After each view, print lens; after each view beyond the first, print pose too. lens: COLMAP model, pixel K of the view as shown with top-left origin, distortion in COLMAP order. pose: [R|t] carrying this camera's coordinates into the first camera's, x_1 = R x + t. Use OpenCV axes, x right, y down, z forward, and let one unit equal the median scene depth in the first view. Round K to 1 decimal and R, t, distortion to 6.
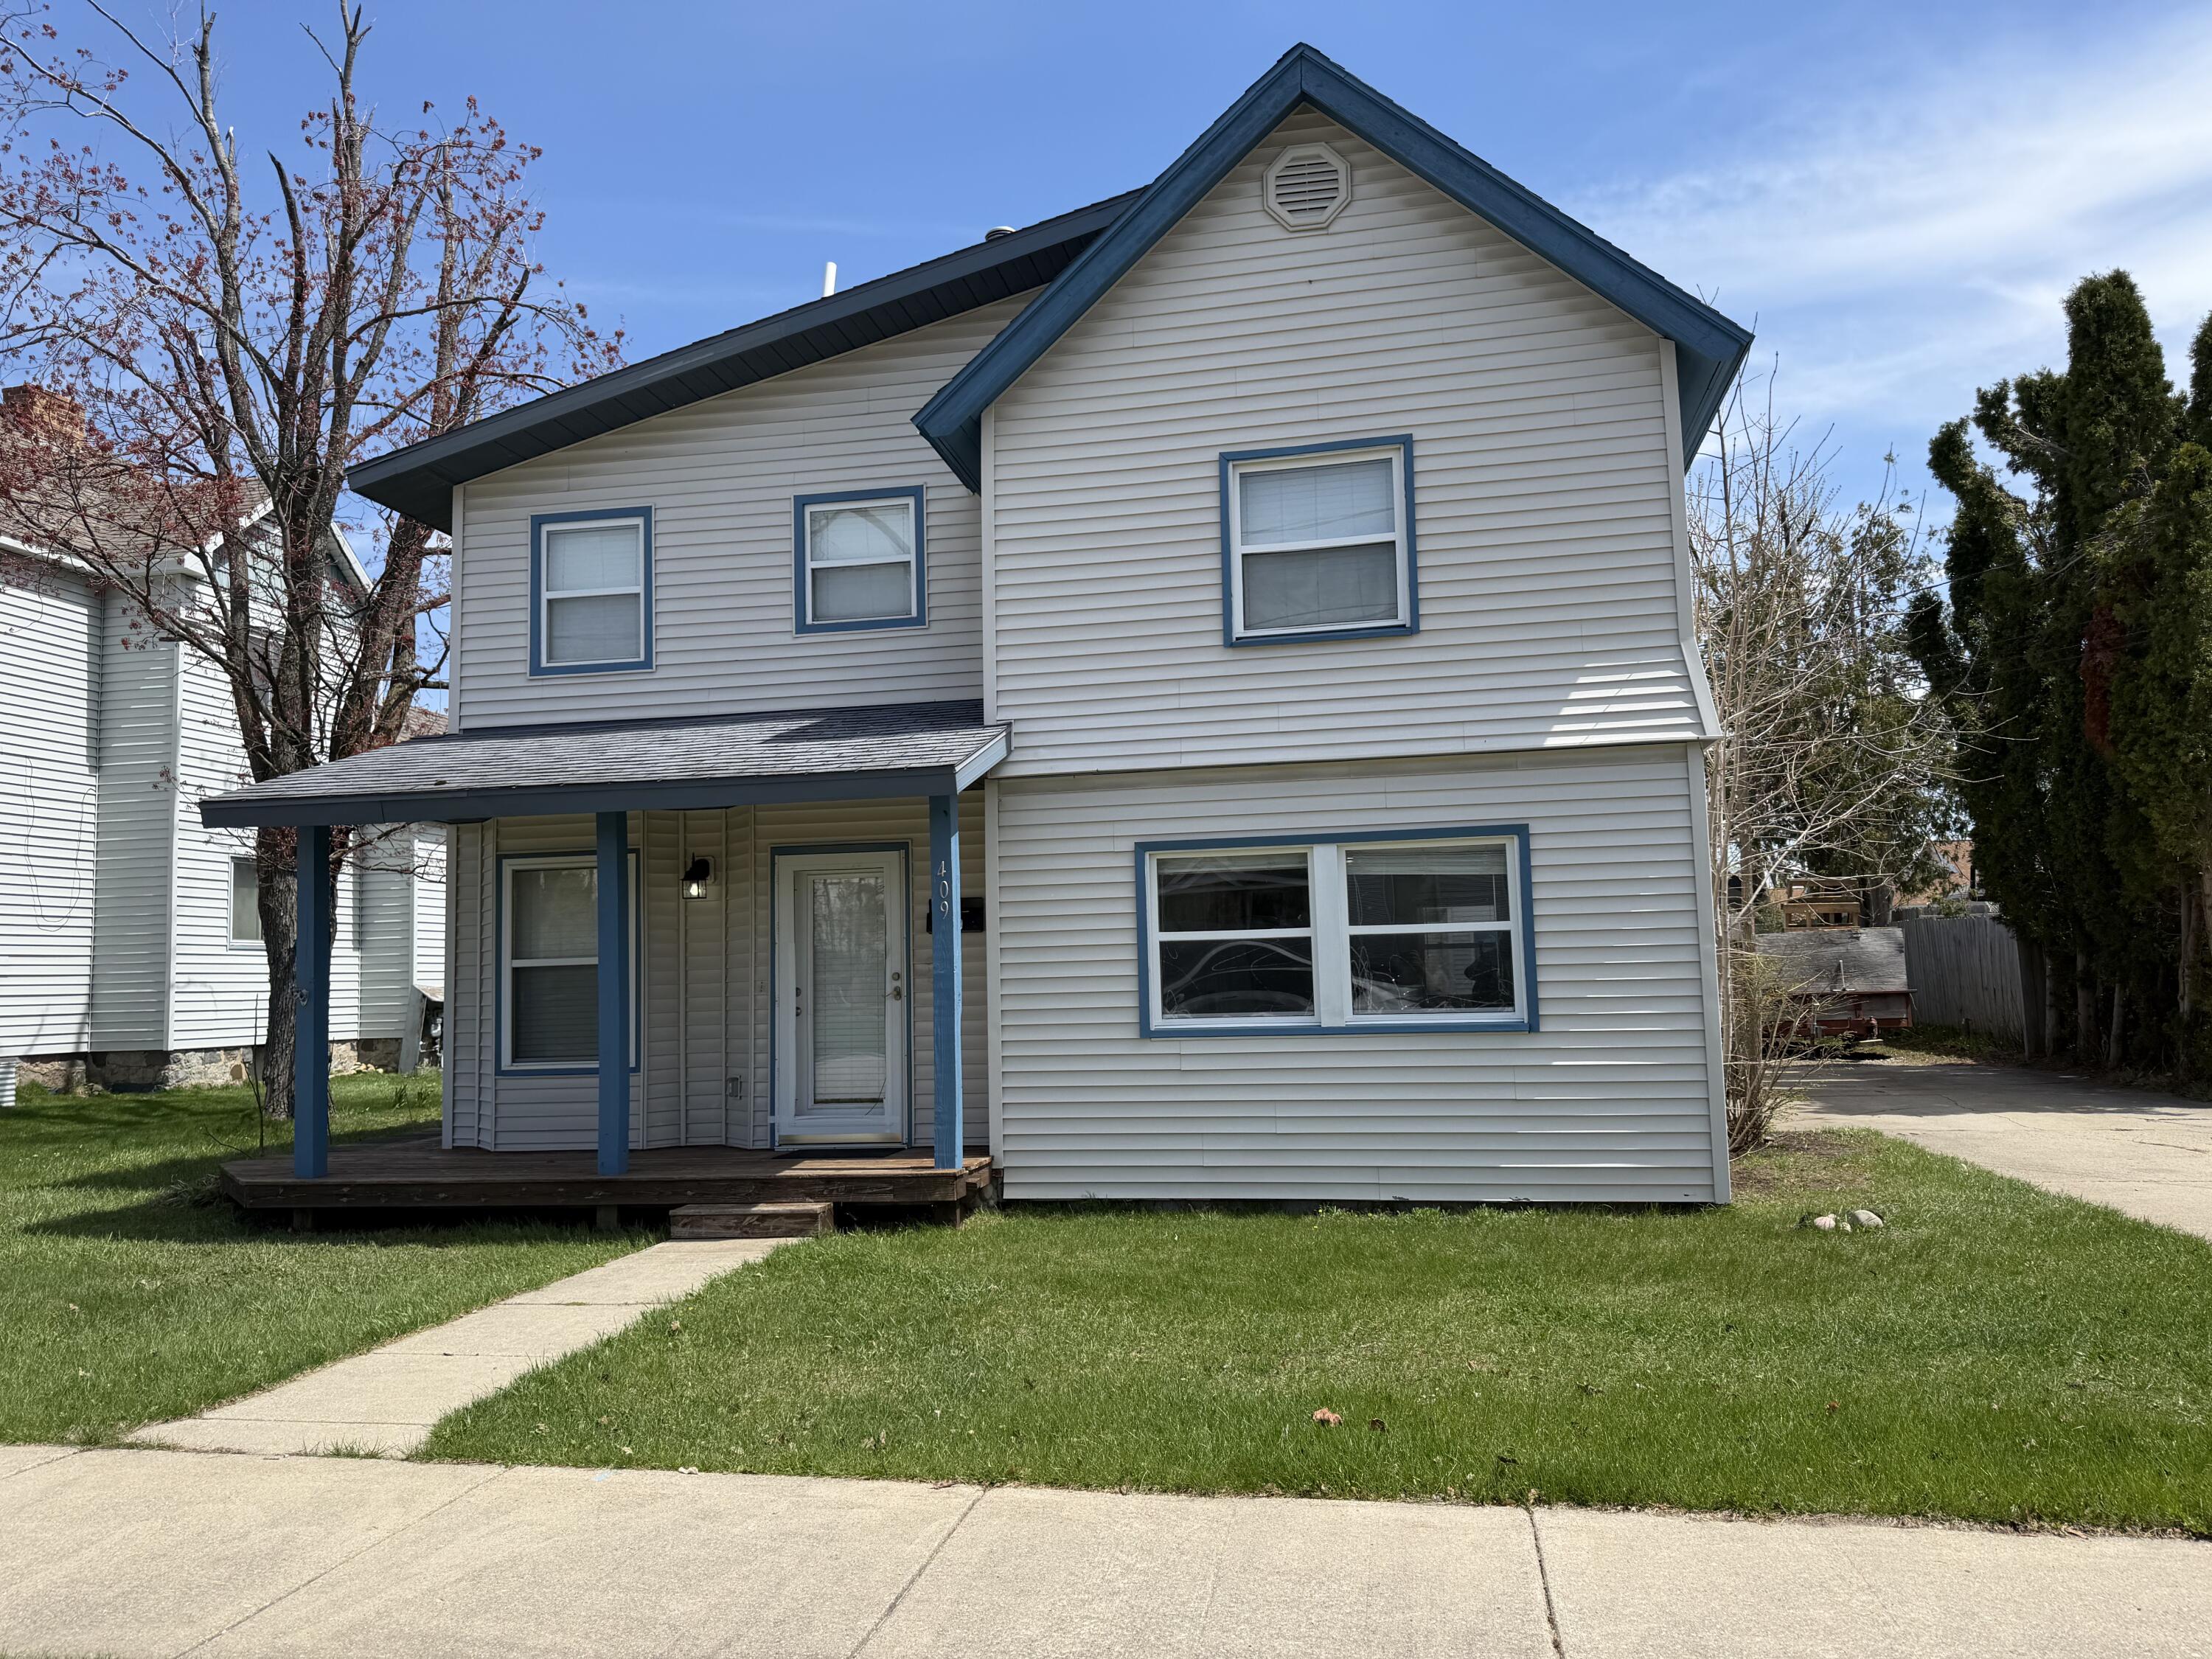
lens RADIAL K [[1544.3, 0, 1103.0], [0, 1544.3, 854.9], [0, 0, 1]] dist [0.100836, -0.133001]
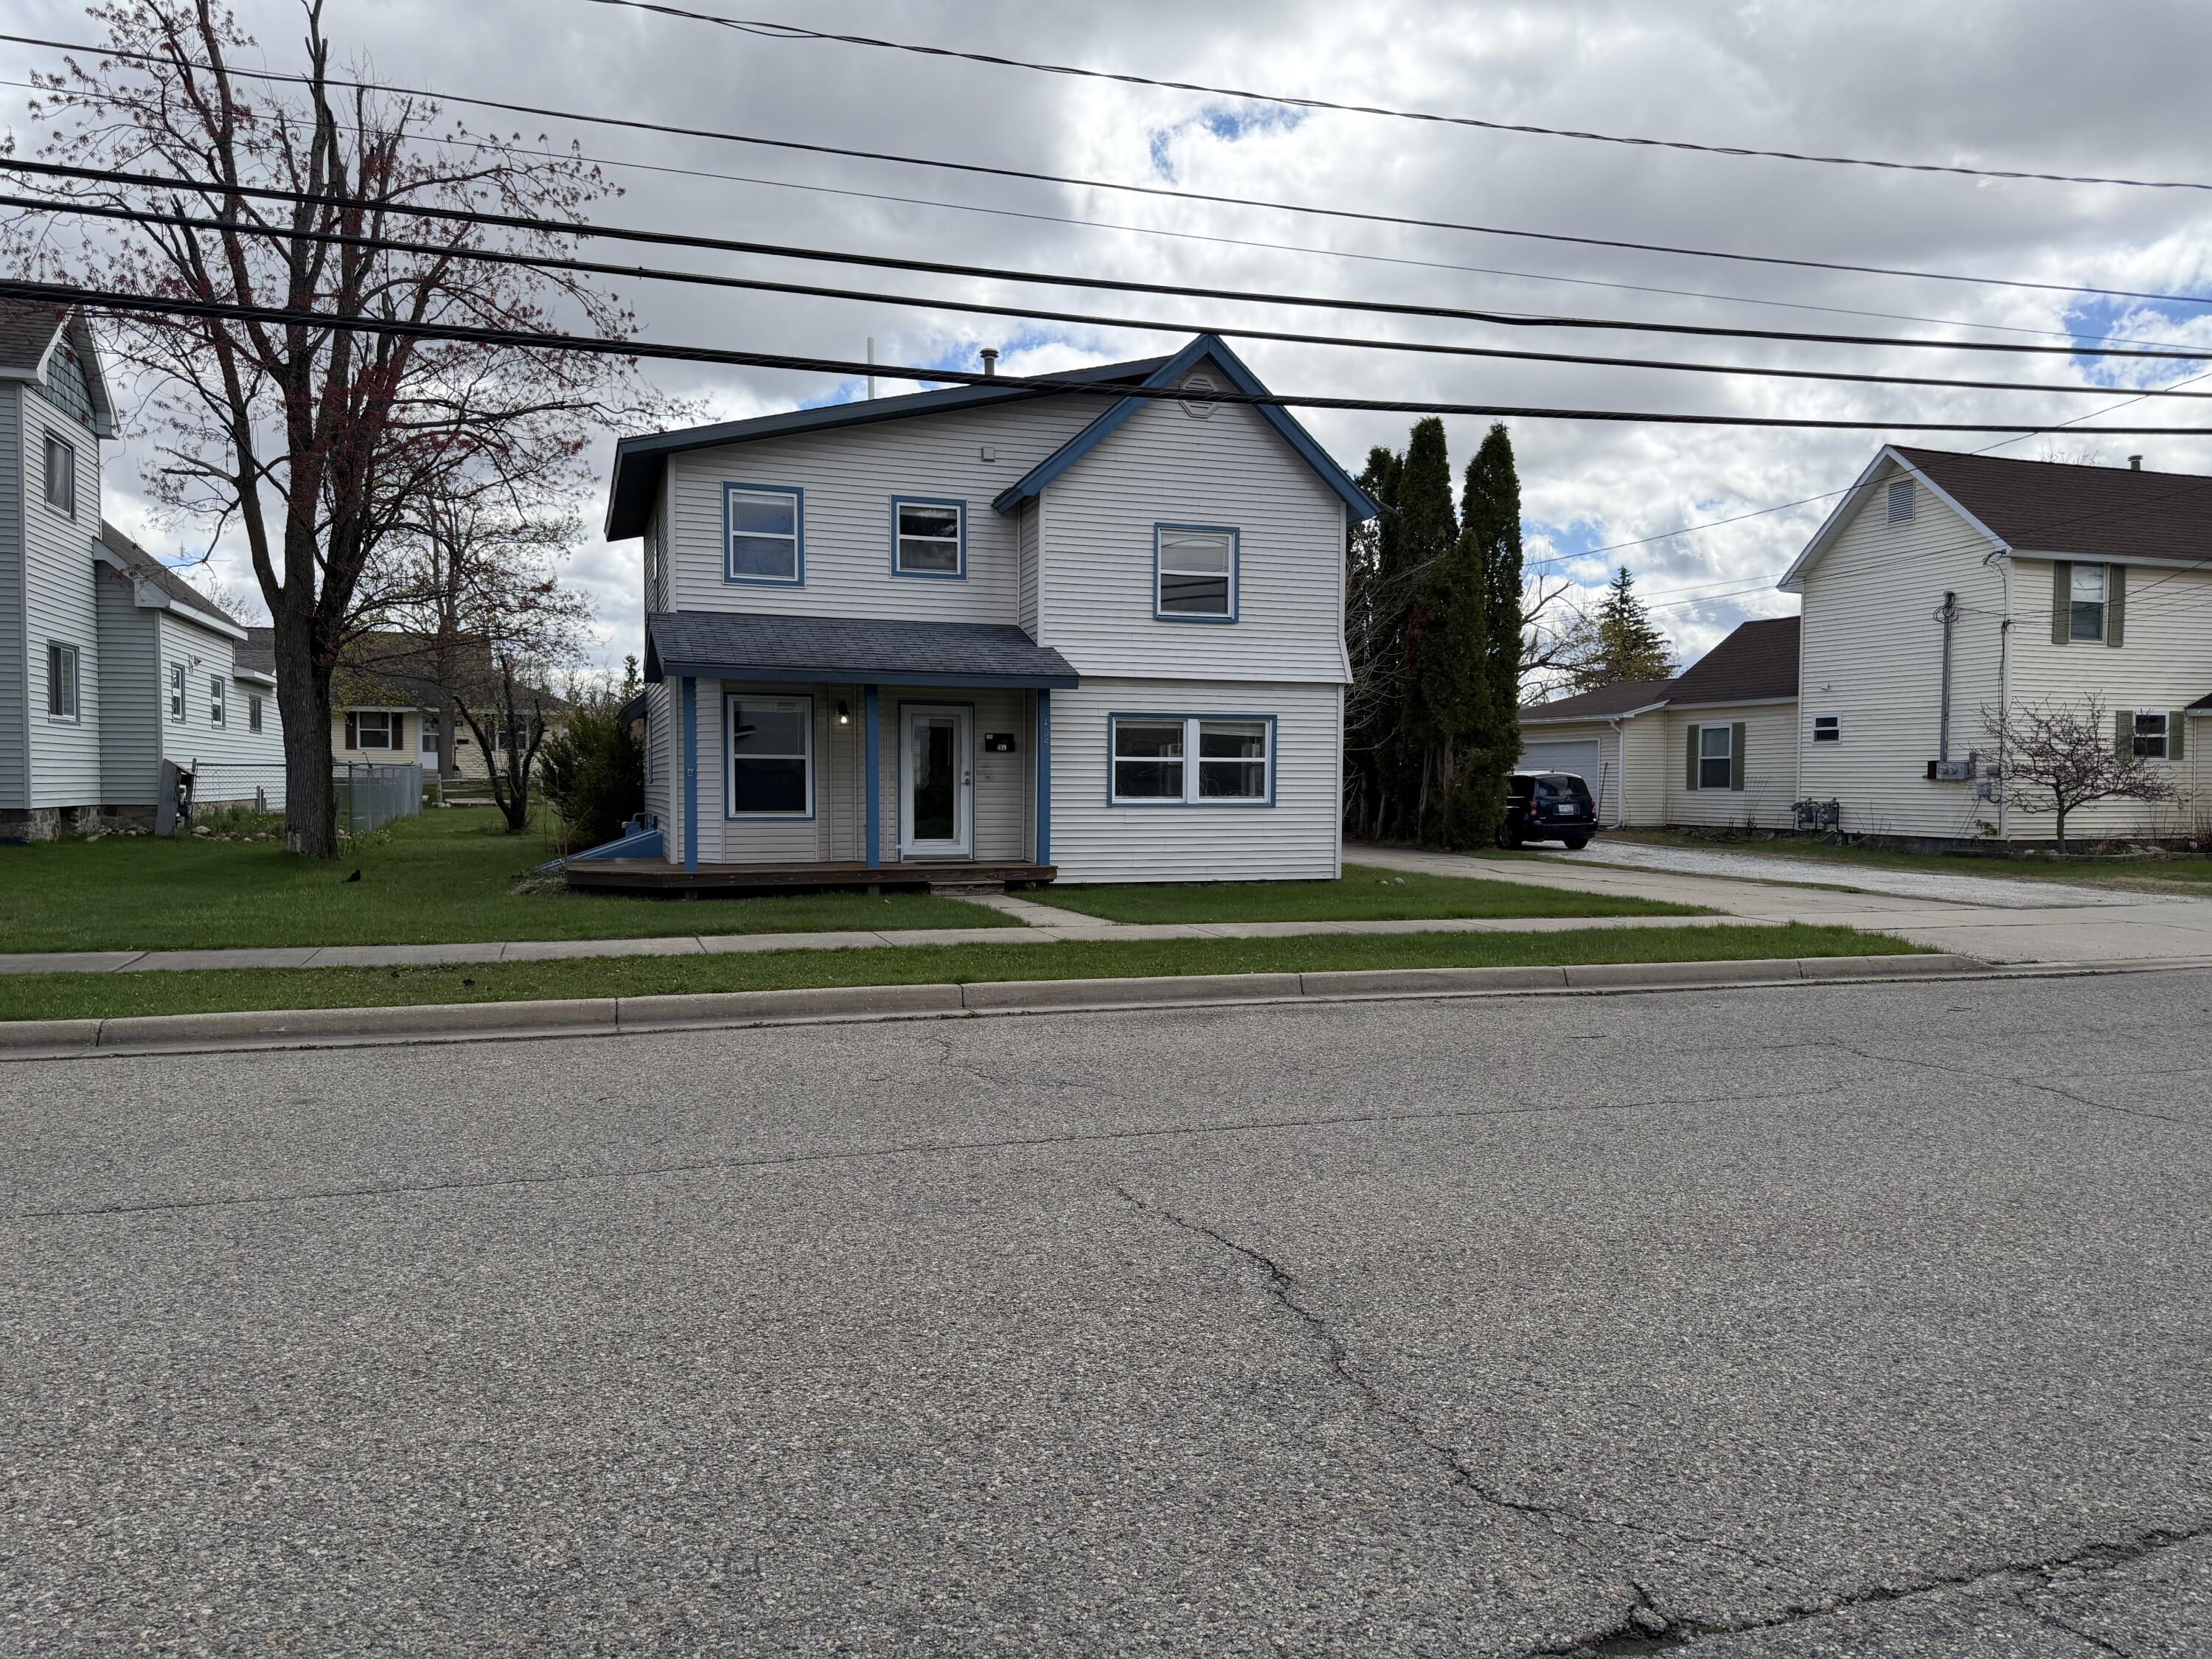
lens RADIAL K [[1544.3, 0, 1103.0], [0, 1544.3, 854.9], [0, 0, 1]] dist [0.100836, -0.133001]
pose [[0.869109, 0.007582, 0.494562, -0.992661], [-0.068971, 0.991972, 0.105996, -0.036779], [-0.489788, -0.126232, 0.862655, -0.783355]]
